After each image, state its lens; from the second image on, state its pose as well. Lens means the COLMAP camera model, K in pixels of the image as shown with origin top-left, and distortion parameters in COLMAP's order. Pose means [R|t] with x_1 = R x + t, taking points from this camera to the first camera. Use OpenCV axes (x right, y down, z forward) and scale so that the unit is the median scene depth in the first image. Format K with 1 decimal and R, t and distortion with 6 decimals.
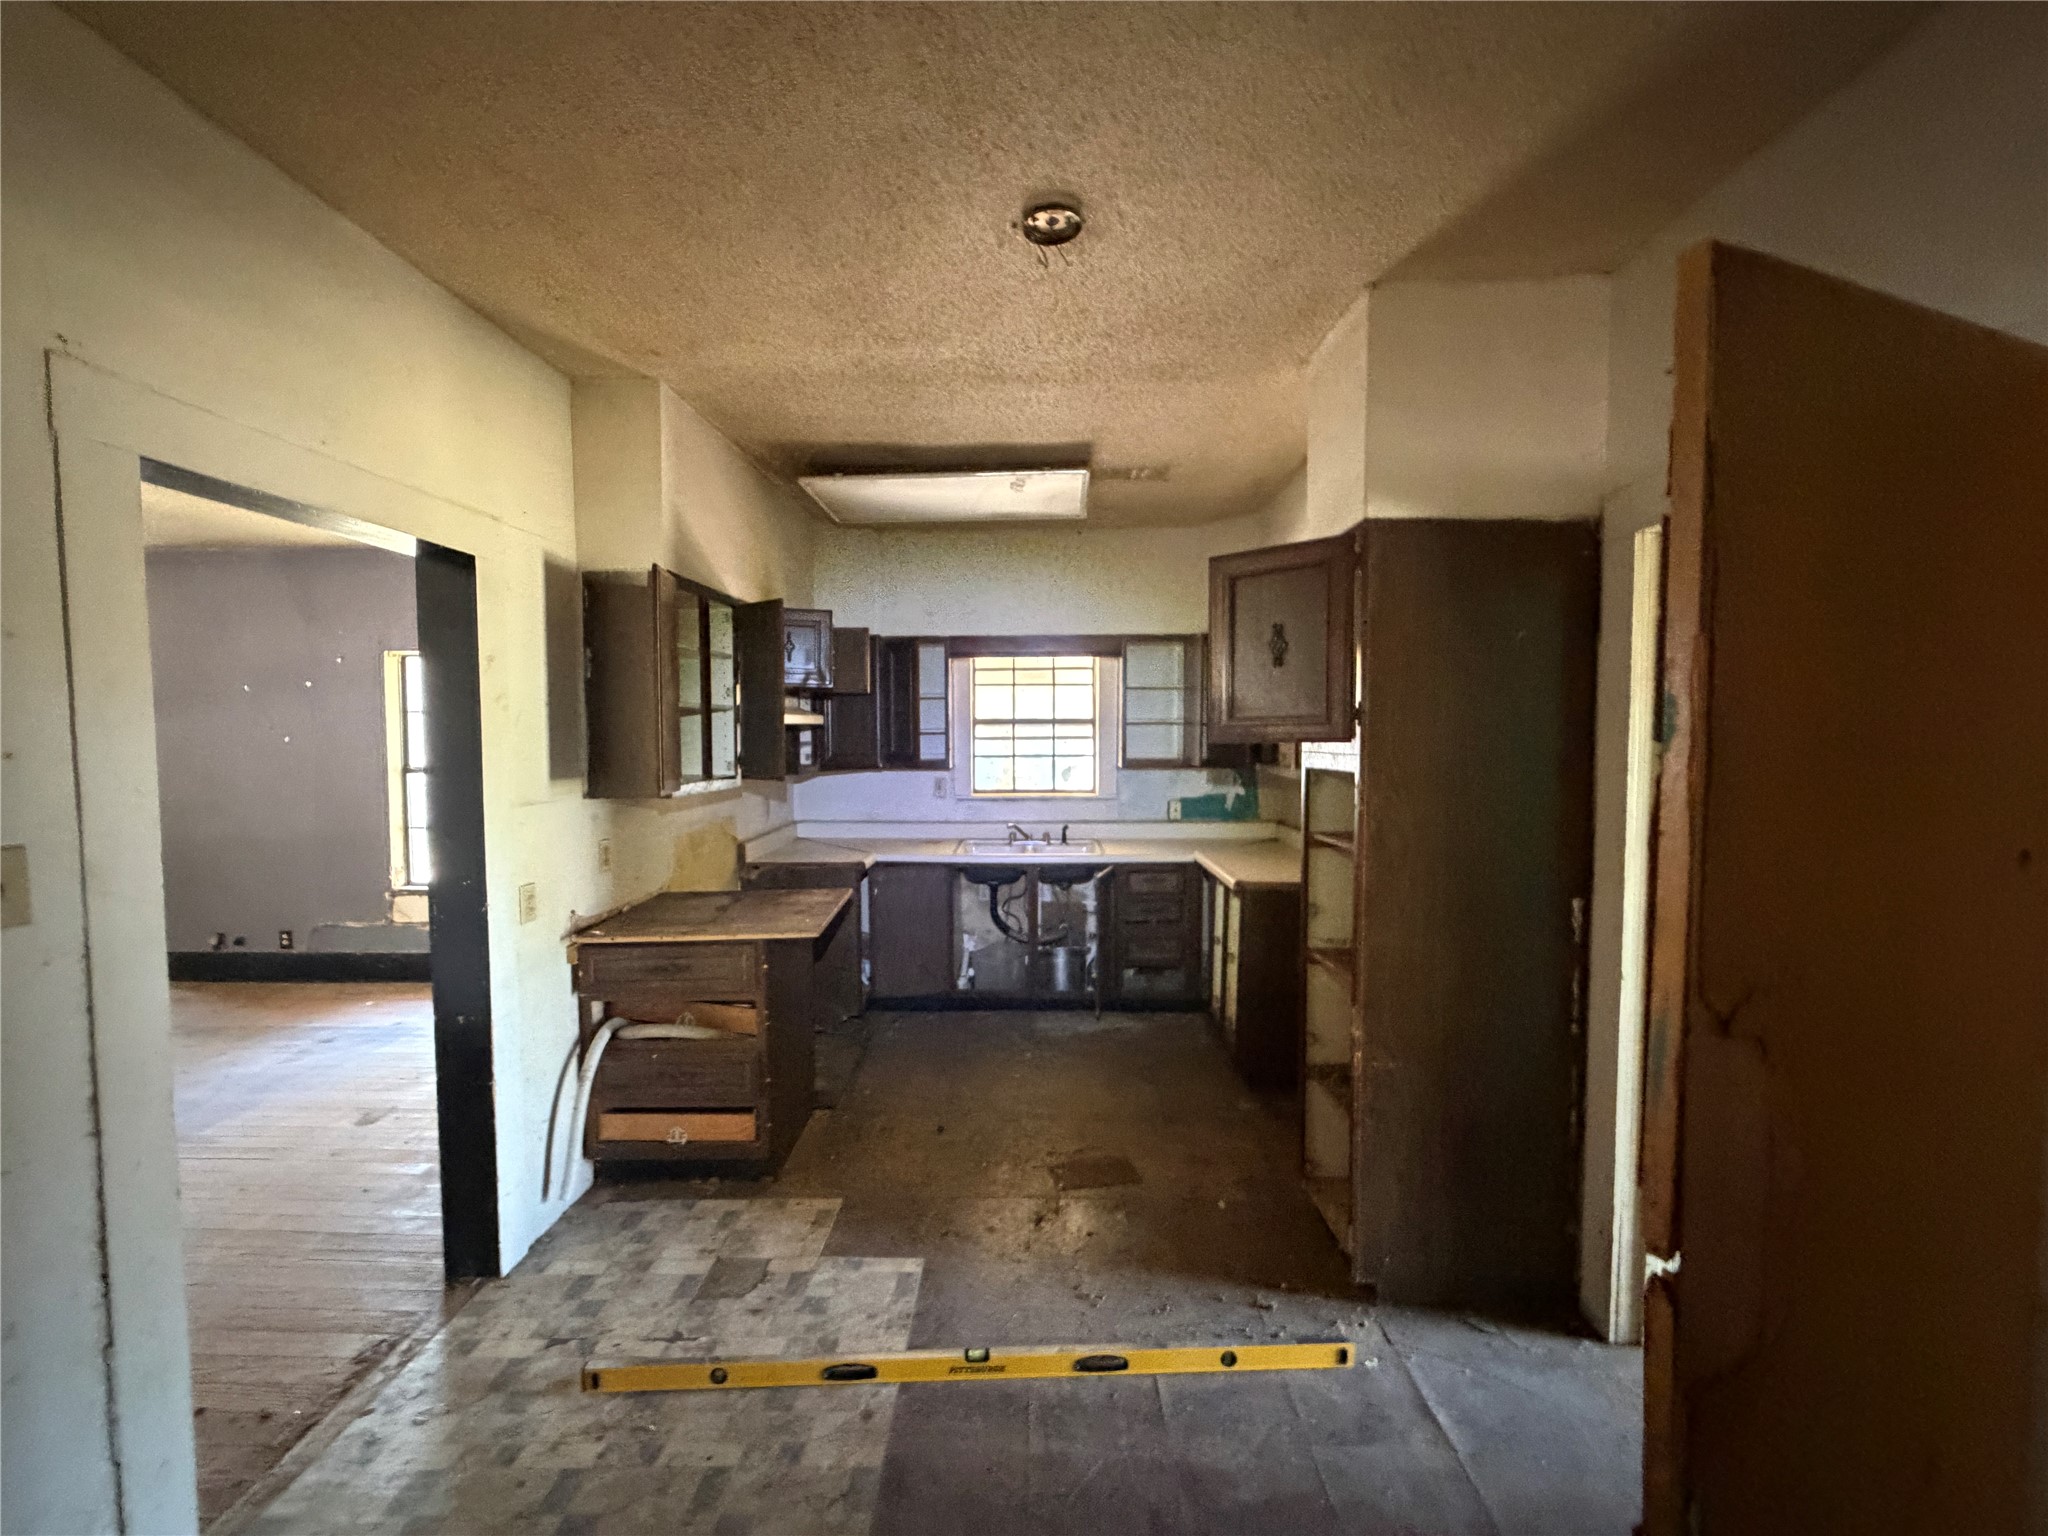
lens RADIAL K [[816.2, 0, 1006.3], [0, 816.2, 779.4], [0, 0, 1]] dist [-0.019455, -0.000365]
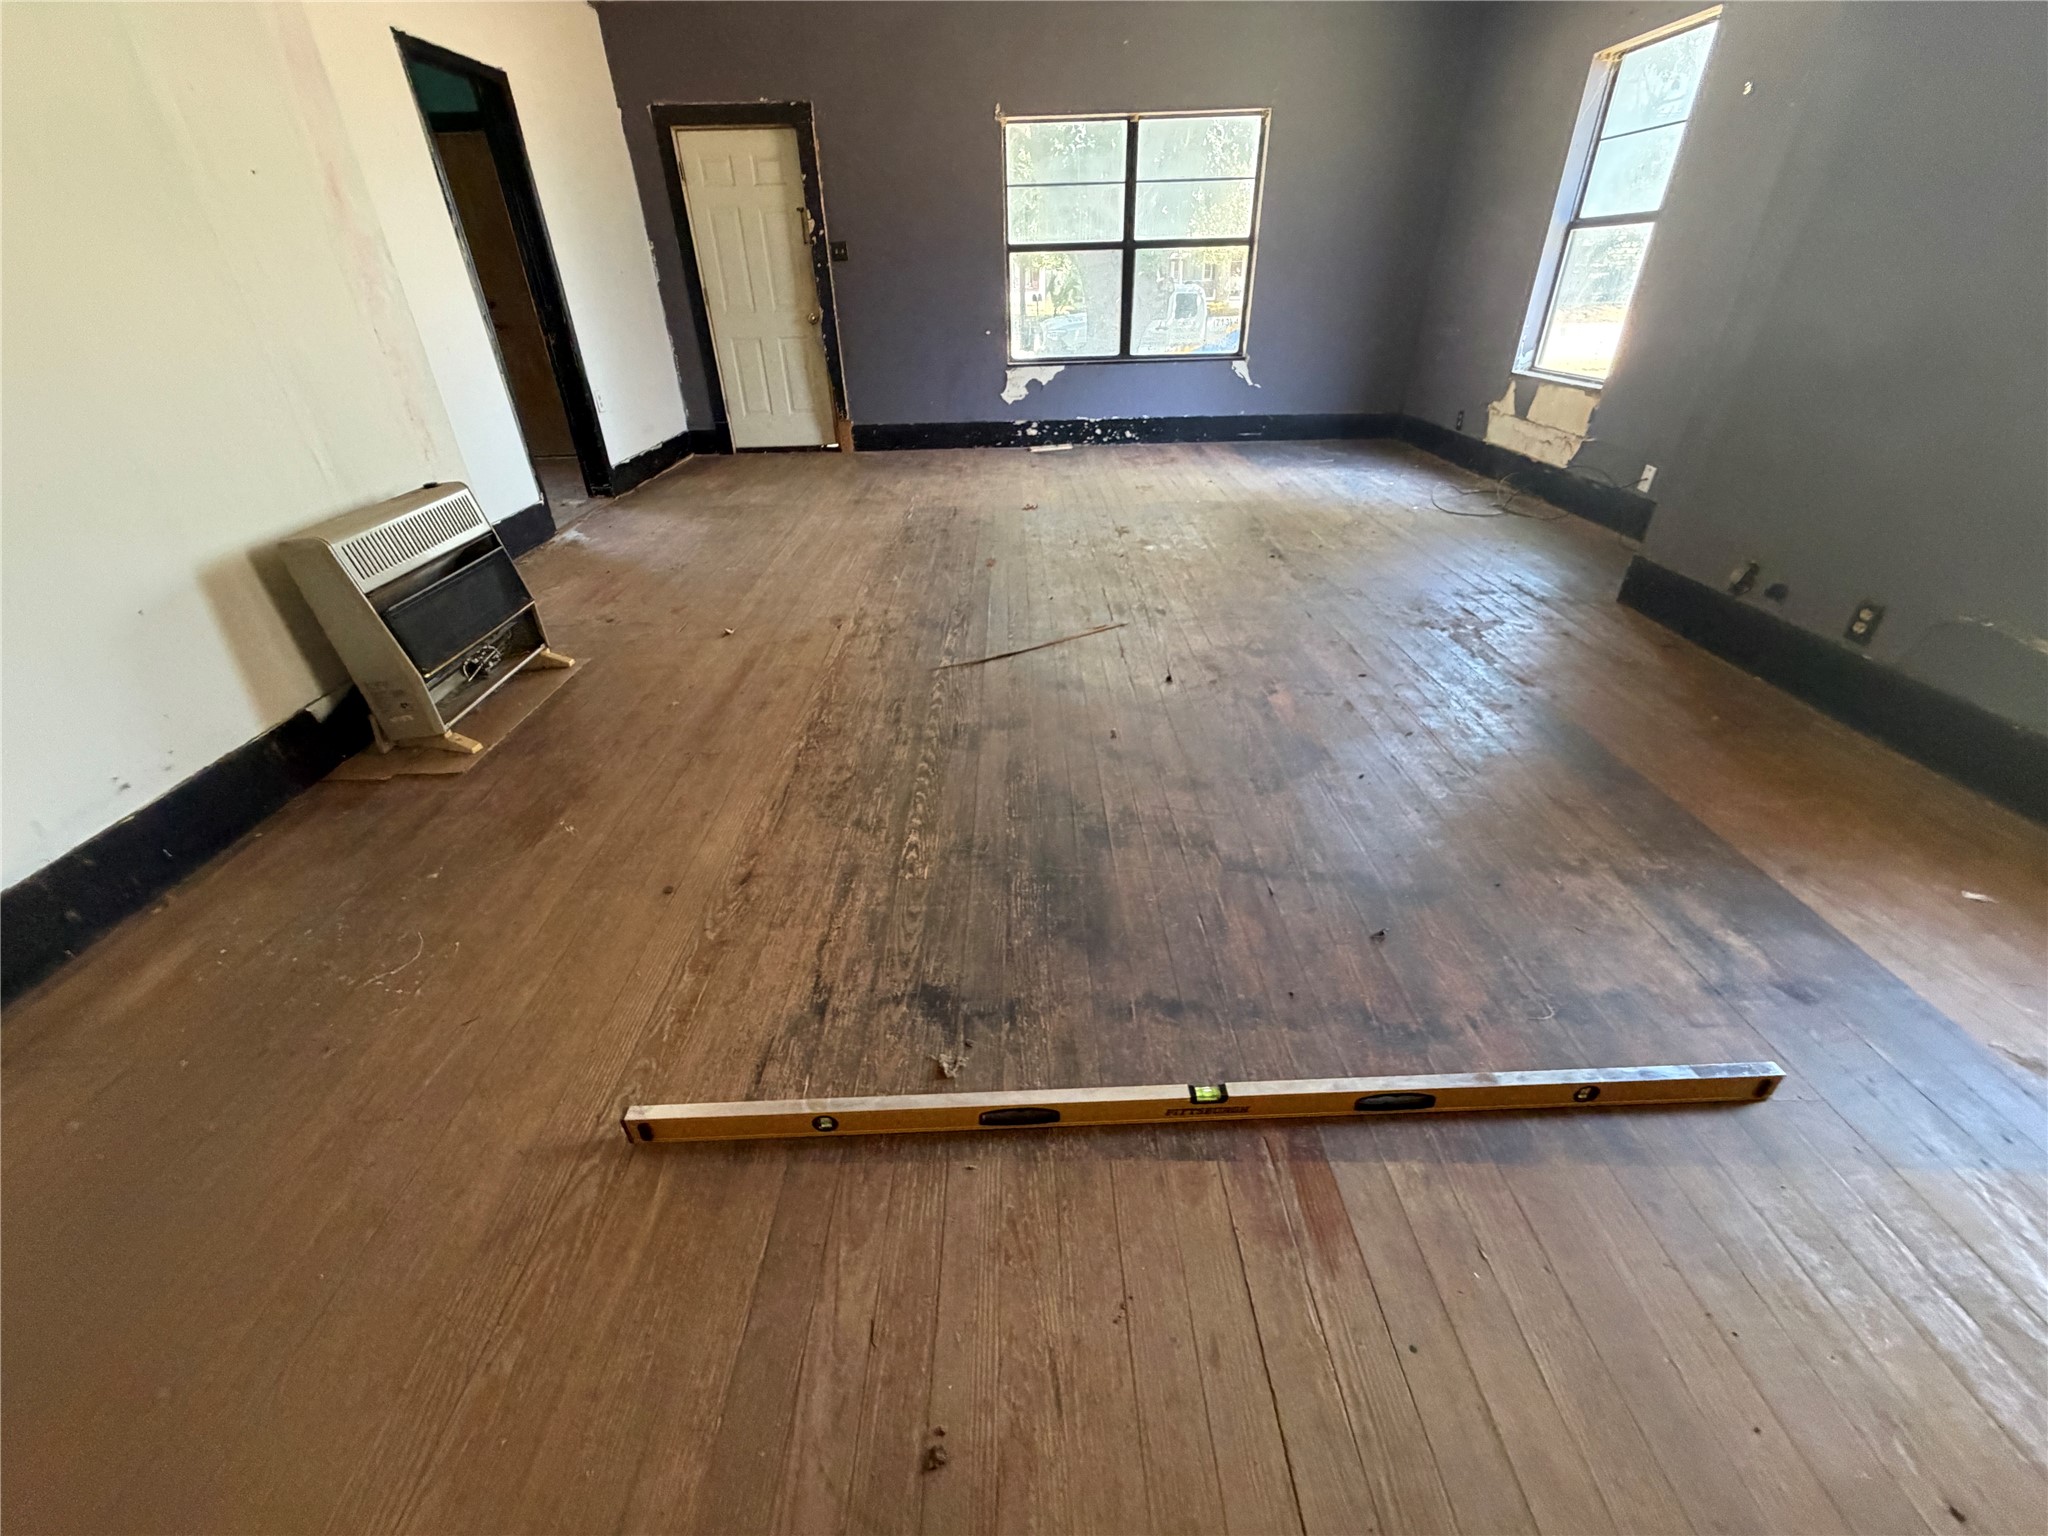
lens RADIAL K [[816.2, 0, 1013.1], [0, 816.2, 782.1], [0, 0, 1]] dist [-0.019455, -0.000365]
pose [[0.022024, 0.525261, -0.850656, -0.469532], [-0.004459, 0.850906, 0.525300, 0.038994], [0.999747, -0.007776, 0.021083, 0.499919]]
